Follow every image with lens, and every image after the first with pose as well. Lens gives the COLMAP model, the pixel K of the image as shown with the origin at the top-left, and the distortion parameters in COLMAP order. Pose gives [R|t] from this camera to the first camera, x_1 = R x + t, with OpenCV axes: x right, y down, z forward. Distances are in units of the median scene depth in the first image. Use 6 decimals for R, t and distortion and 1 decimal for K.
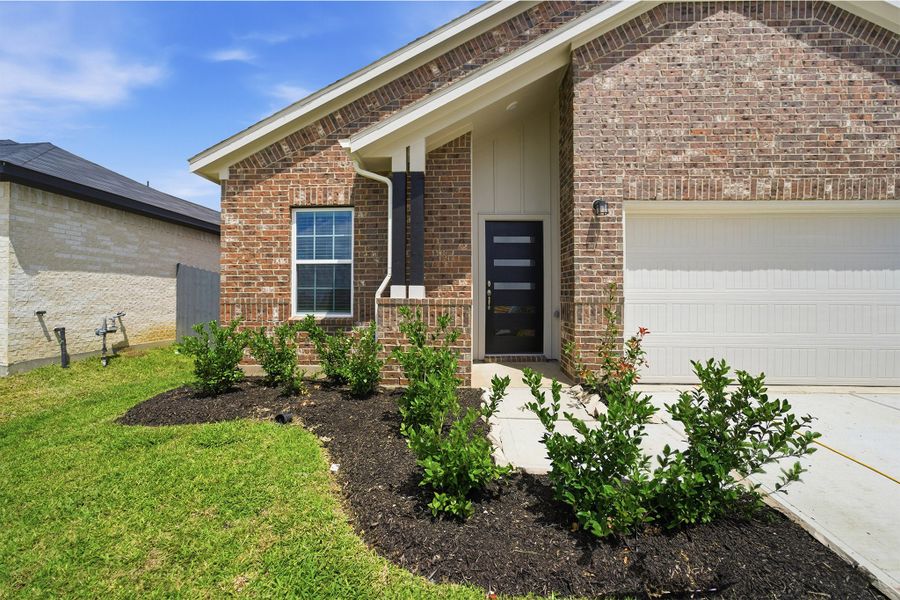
lens RADIAL K [[364.9, 0, 450.0], [0, 364.9, 300.0], [0, 0, 1]] dist [-0.037430, 0.016050]
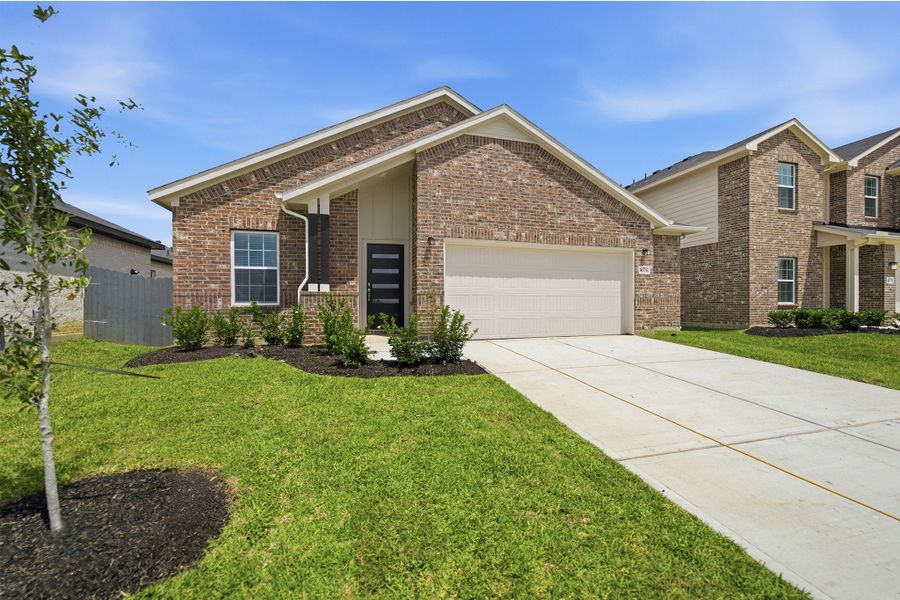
lens RADIAL K [[364.9, 0, 450.0], [0, 364.9, 300.0], [0, 0, 1]] dist [-0.037430, 0.016050]
pose [[0.951395, -0.002473, 0.307962, -0.054107], [0.008766, 0.999780, -0.019052, 0.065965], [-0.307848, 0.020826, 0.951208, -0.690620]]
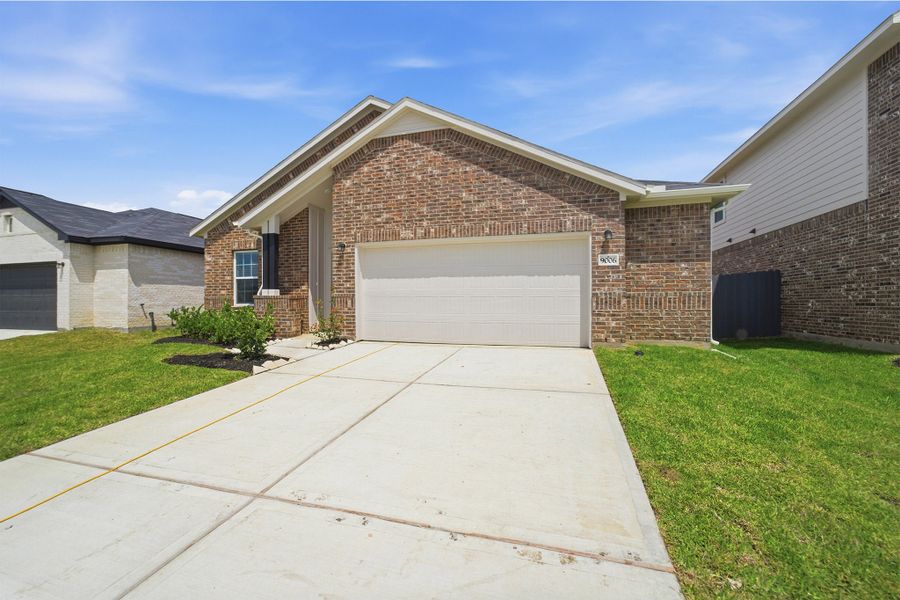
lens RADIAL K [[364.9, 0, 450.0], [0, 364.9, 300.0], [0, 0, 1]] dist [-0.037430, 0.016050]
pose [[0.967823, -0.005480, -0.251571, 1.325947], [0.001167, 0.999850, -0.017290, 0.056218], [0.251628, 0.016440, 0.967684, -0.678748]]
